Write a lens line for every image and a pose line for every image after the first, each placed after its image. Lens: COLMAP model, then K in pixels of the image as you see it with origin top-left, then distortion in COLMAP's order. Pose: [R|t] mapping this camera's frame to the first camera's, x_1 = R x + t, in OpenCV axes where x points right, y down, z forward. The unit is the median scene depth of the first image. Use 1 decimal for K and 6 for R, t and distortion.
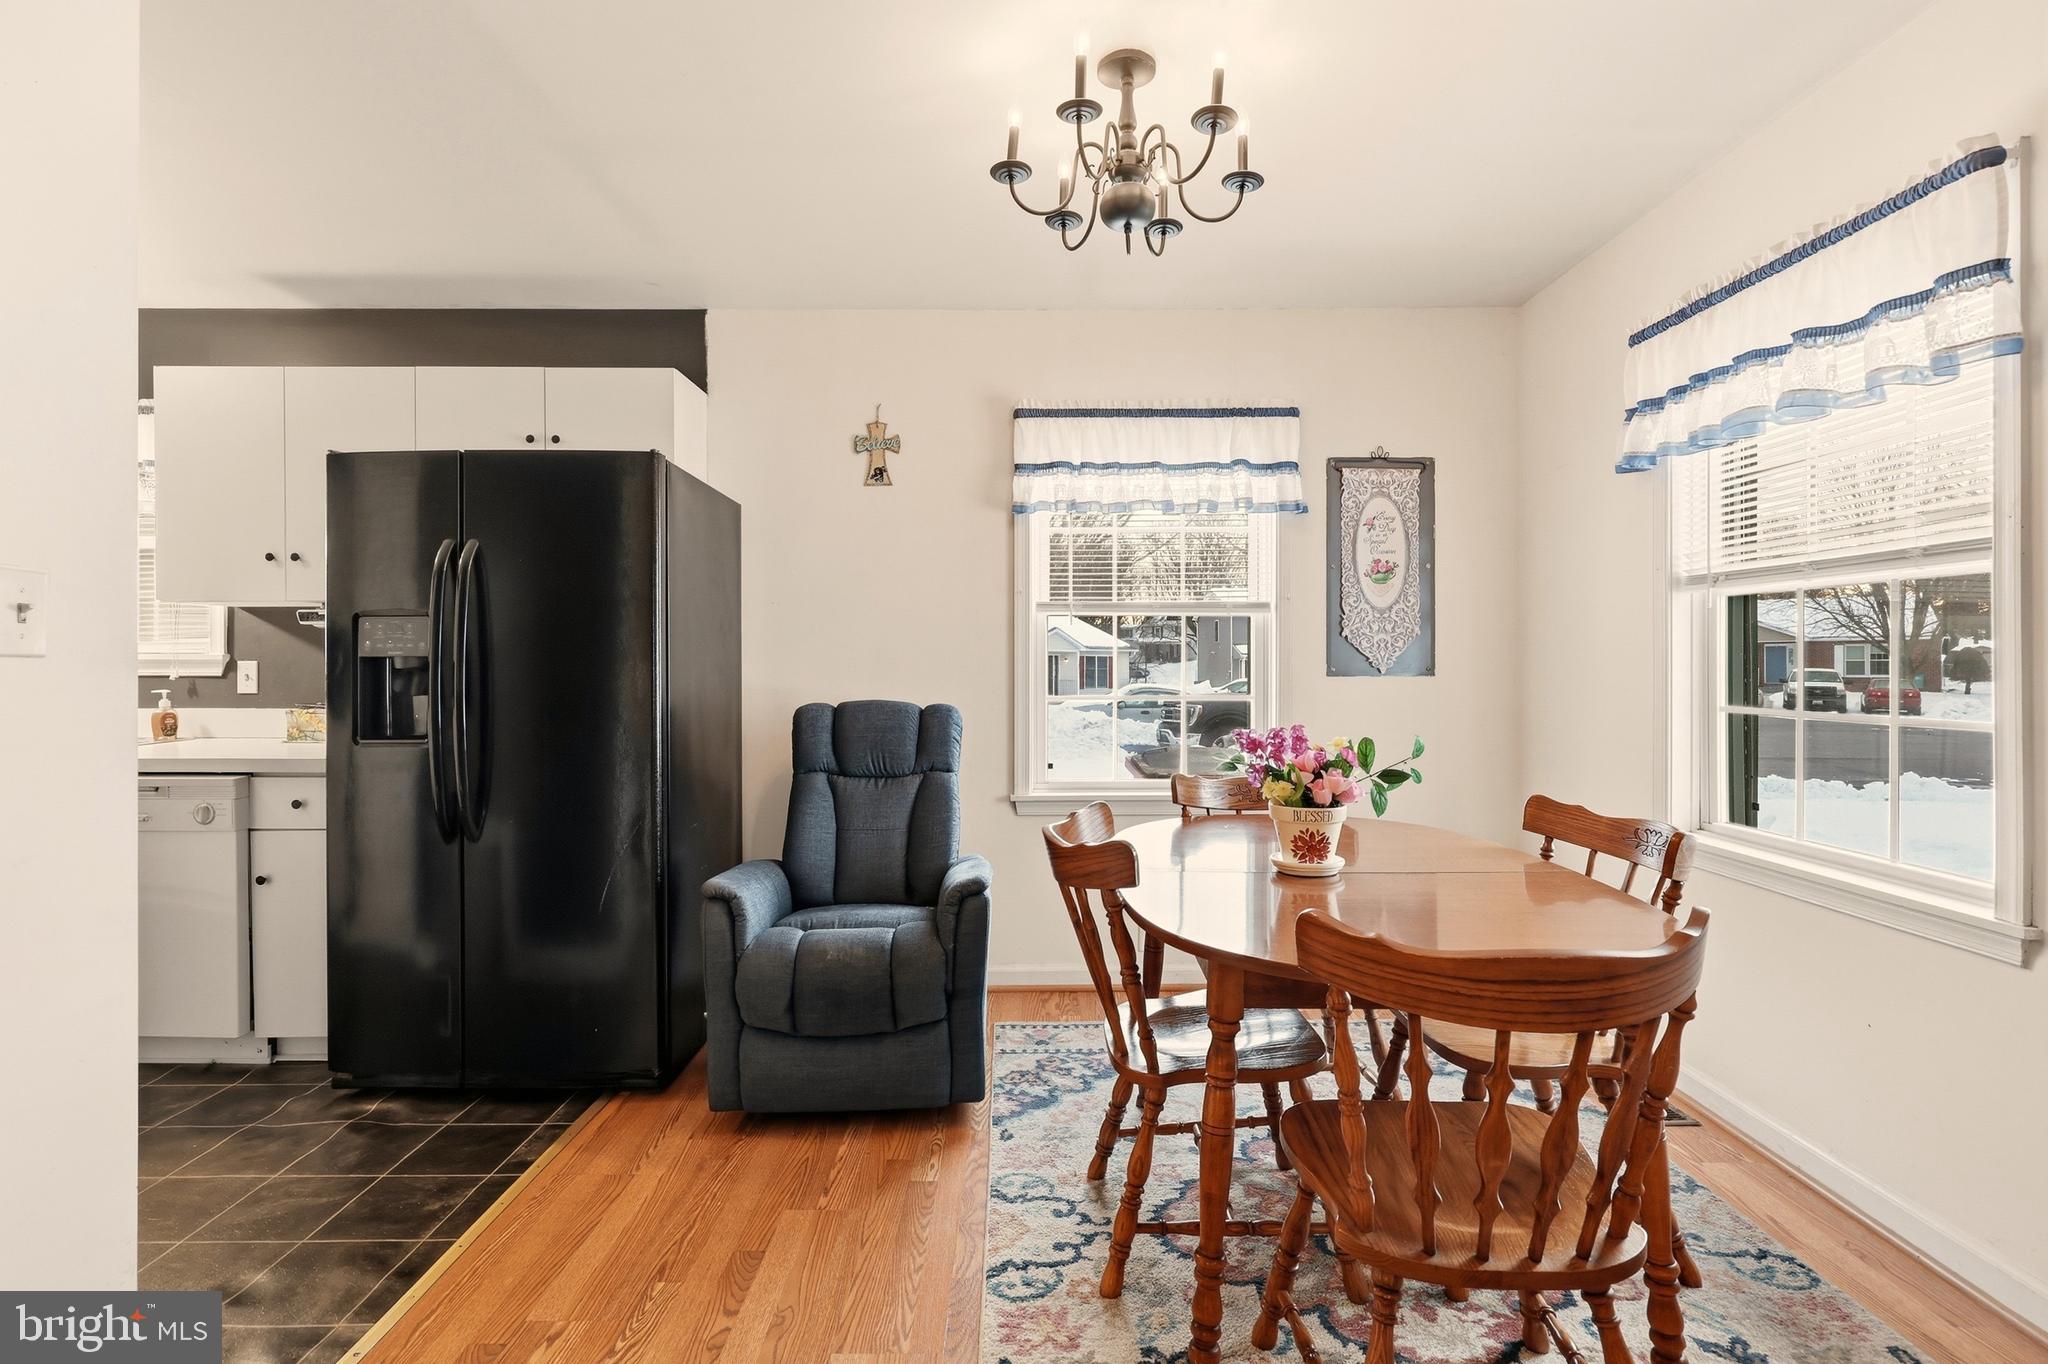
lens RADIAL K [[961.7, 0, 1027.3], [0, 961.7, 669.4], [0, 0, 1]] dist [0.000182, -0.000043]
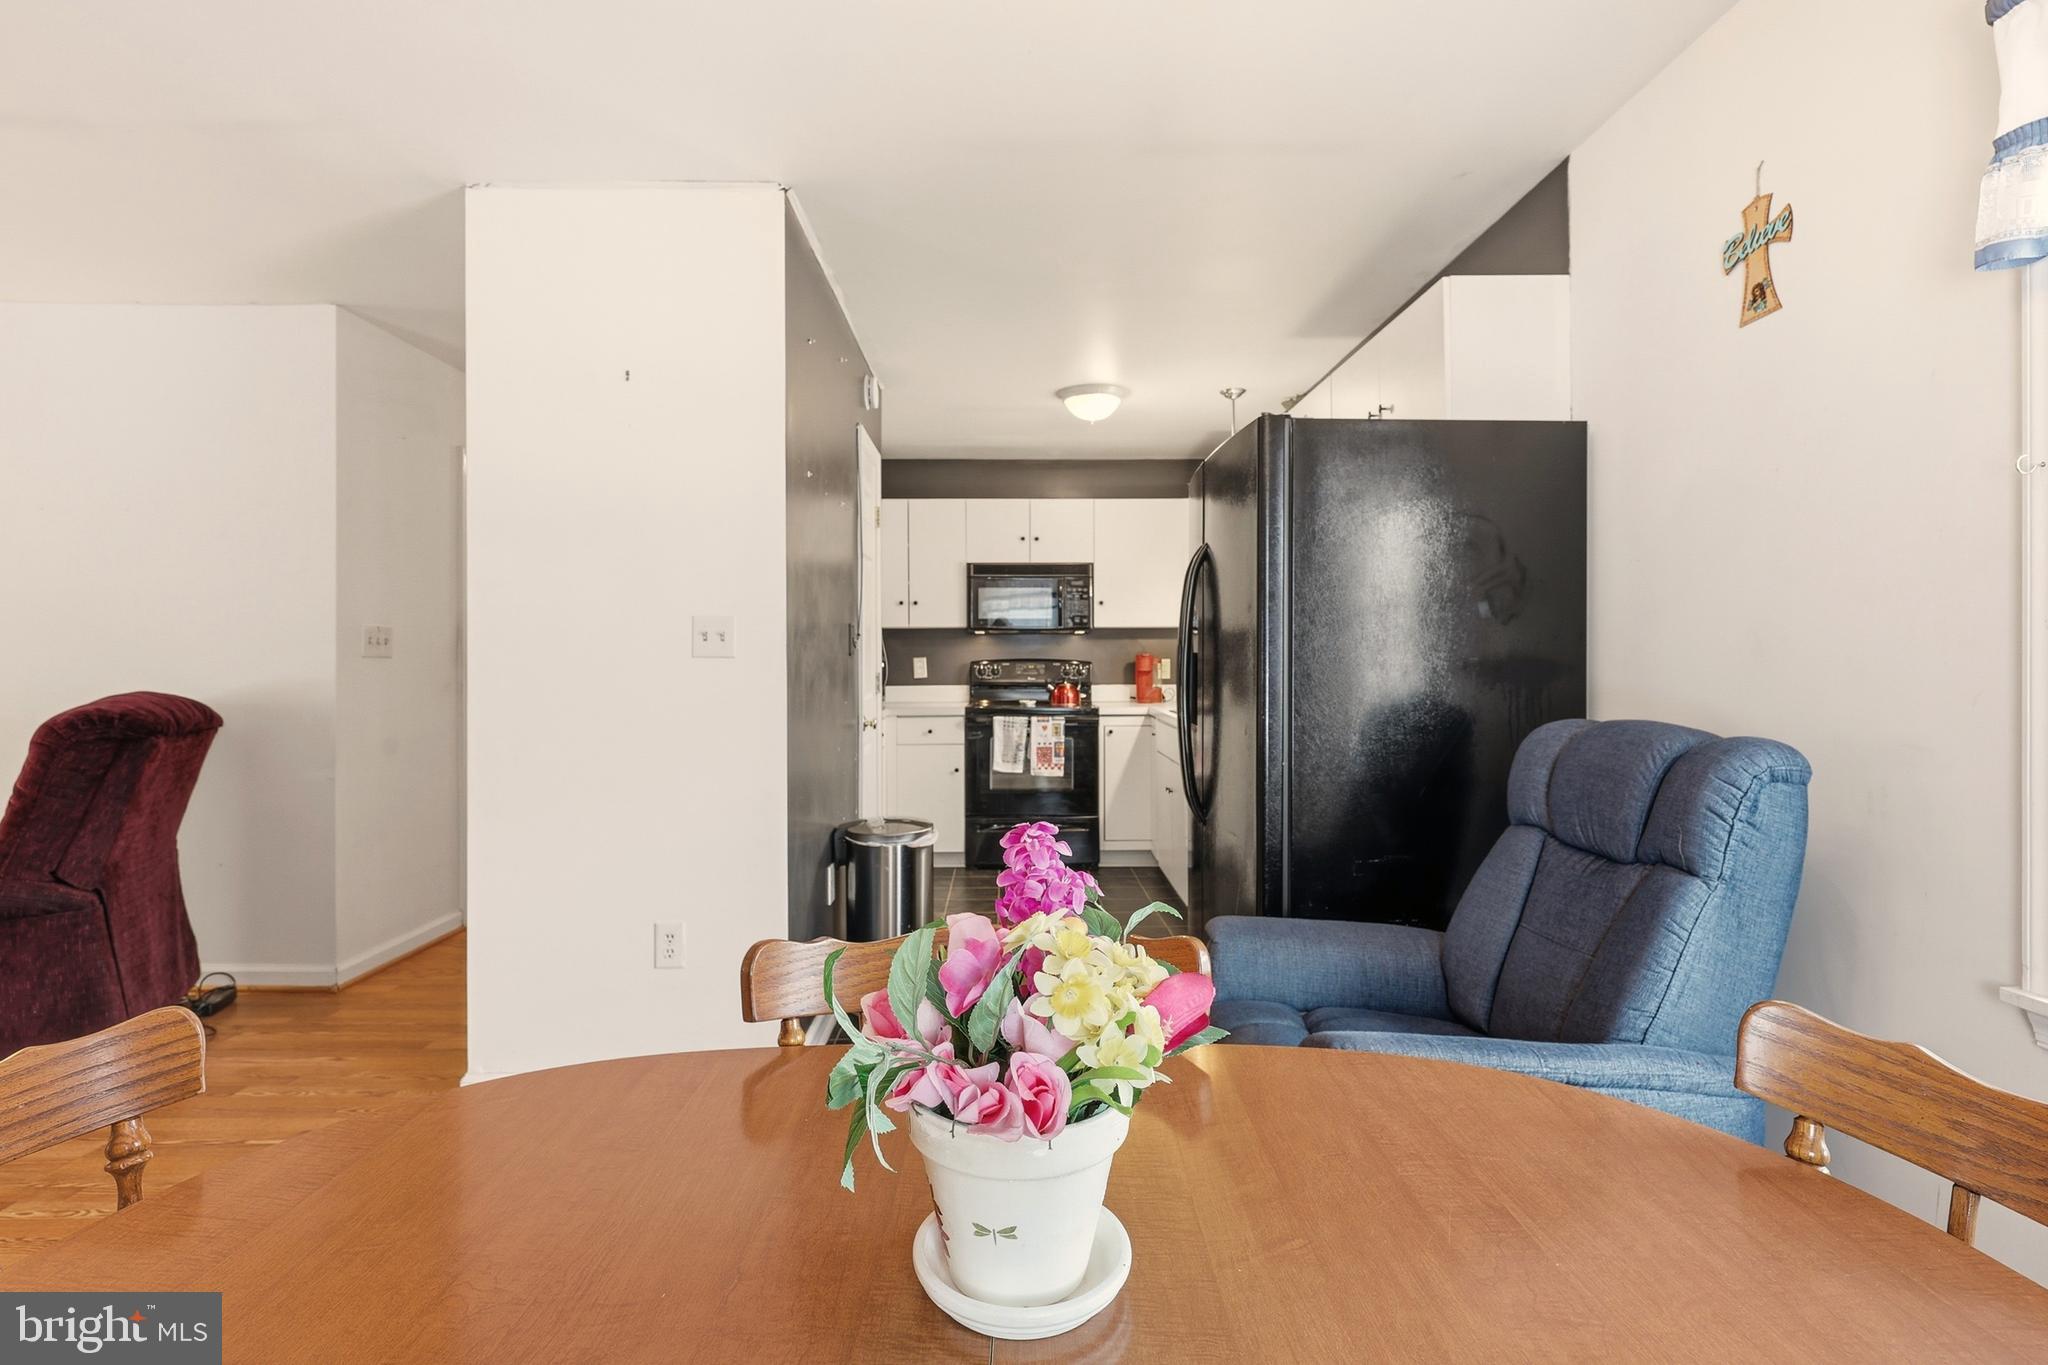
lens RADIAL K [[961.7, 0, 1027.3], [0, 961.7, 669.9], [0, 0, 1]] dist [0.000182, -0.000043]
pose [[0.011435, 0.008807, -0.999896, 0.435539], [-0.000667, 0.999961, 0.008800, -0.002531], [0.999934, 0.000567, 0.011440, 0.695656]]
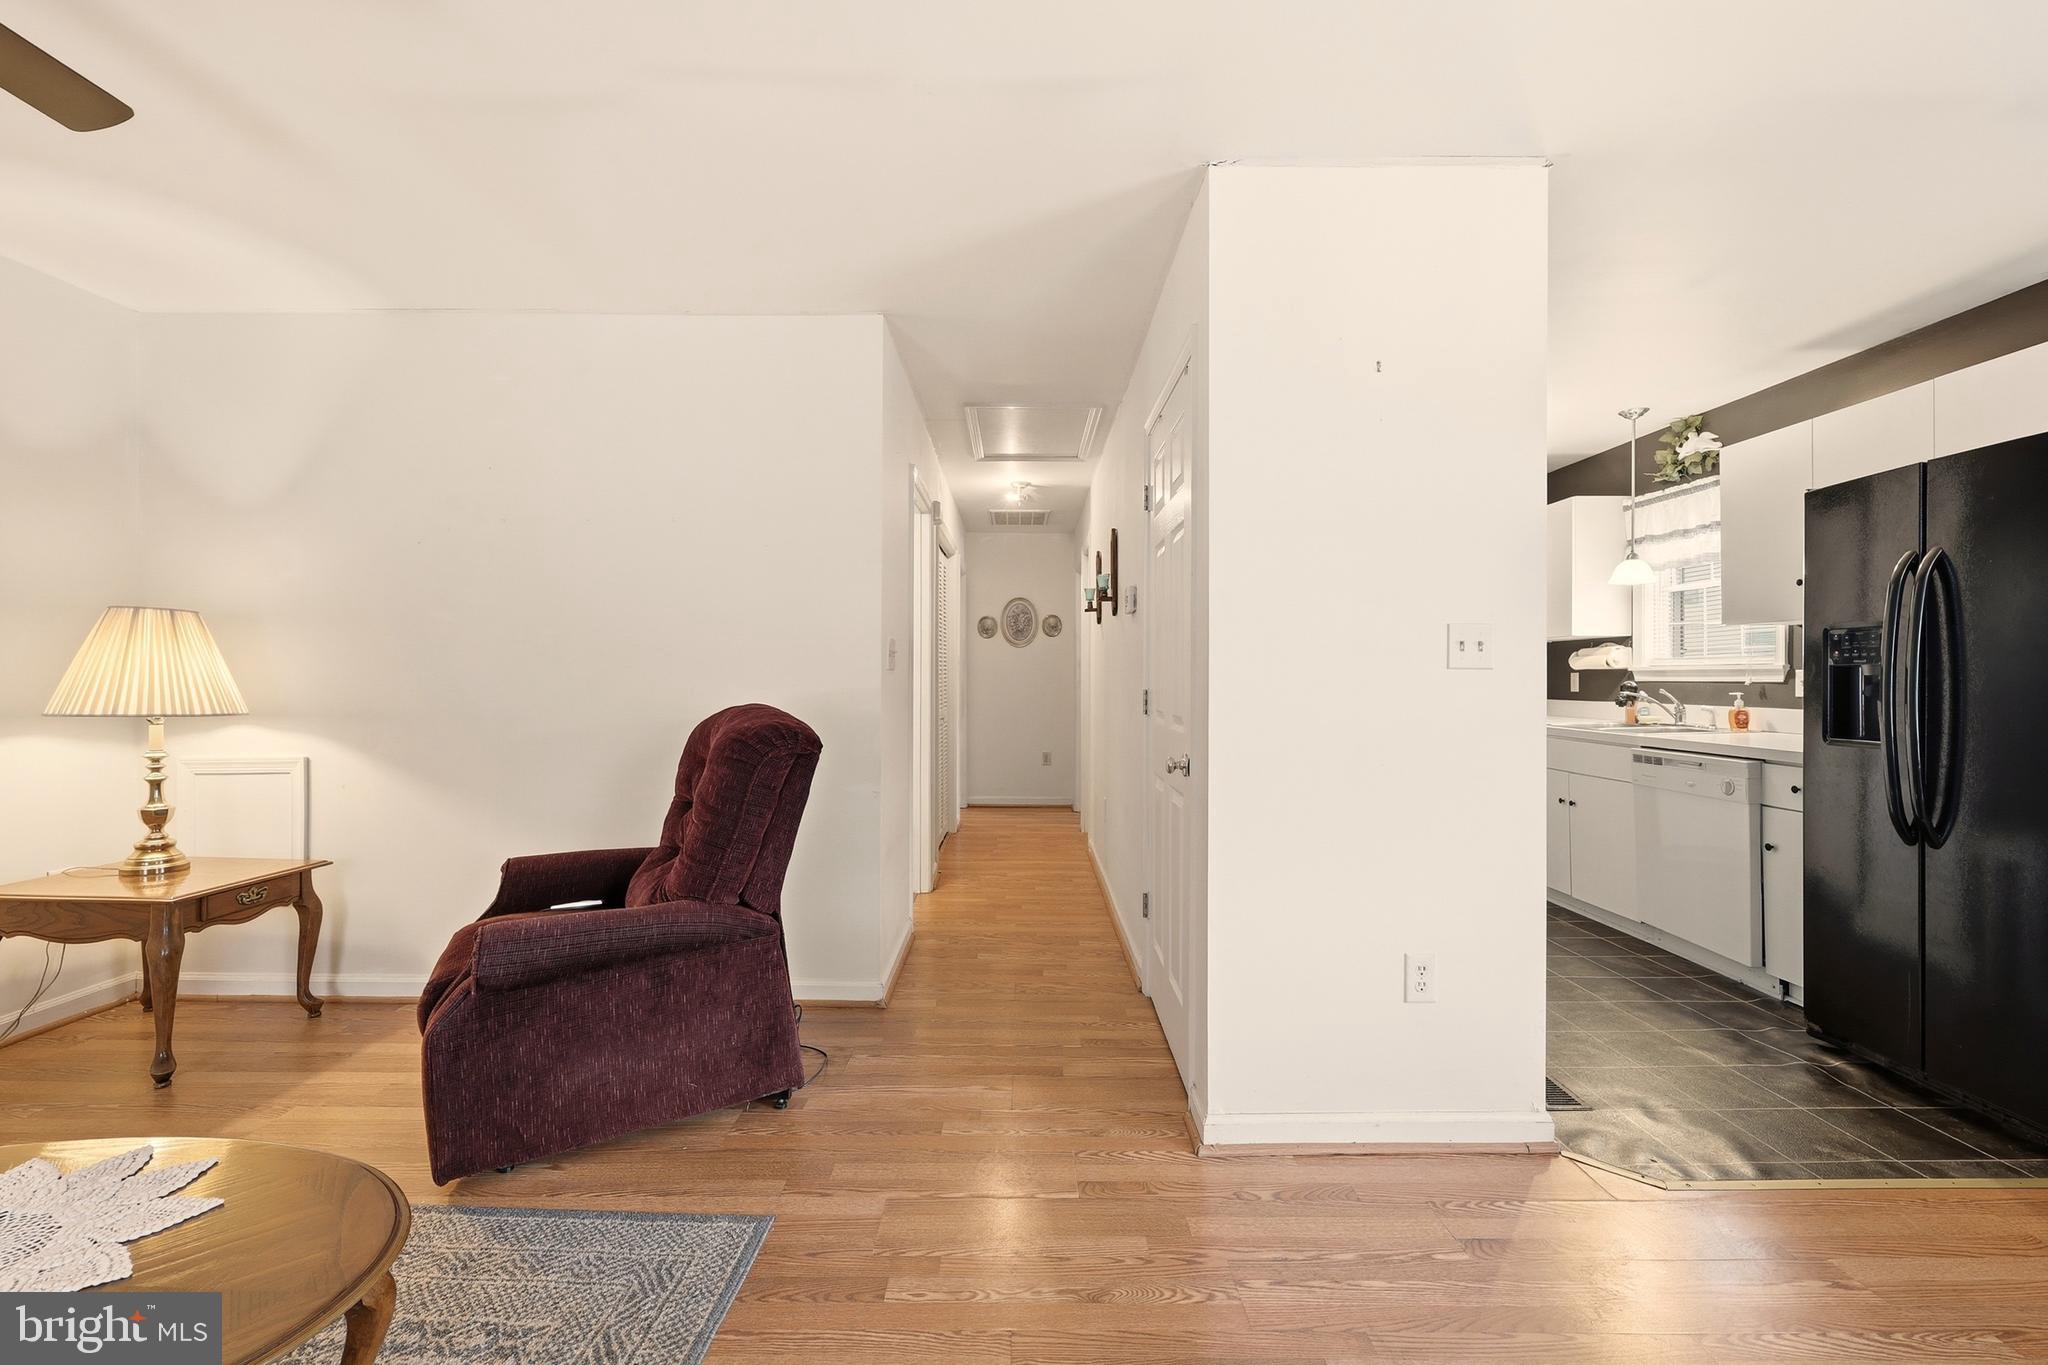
lens RADIAL K [[844.9, 0, 1022.4], [0, 844.9, 678.1], [0, 0, 1]] dist [-0.001814, -0.000104]
pose [[-0.003683, 0.002240, -0.999991, 0.273442], [-0.002050, 0.999995, 0.002248, 0.001085], [0.999991, 0.002058, -0.003679, 0.039930]]
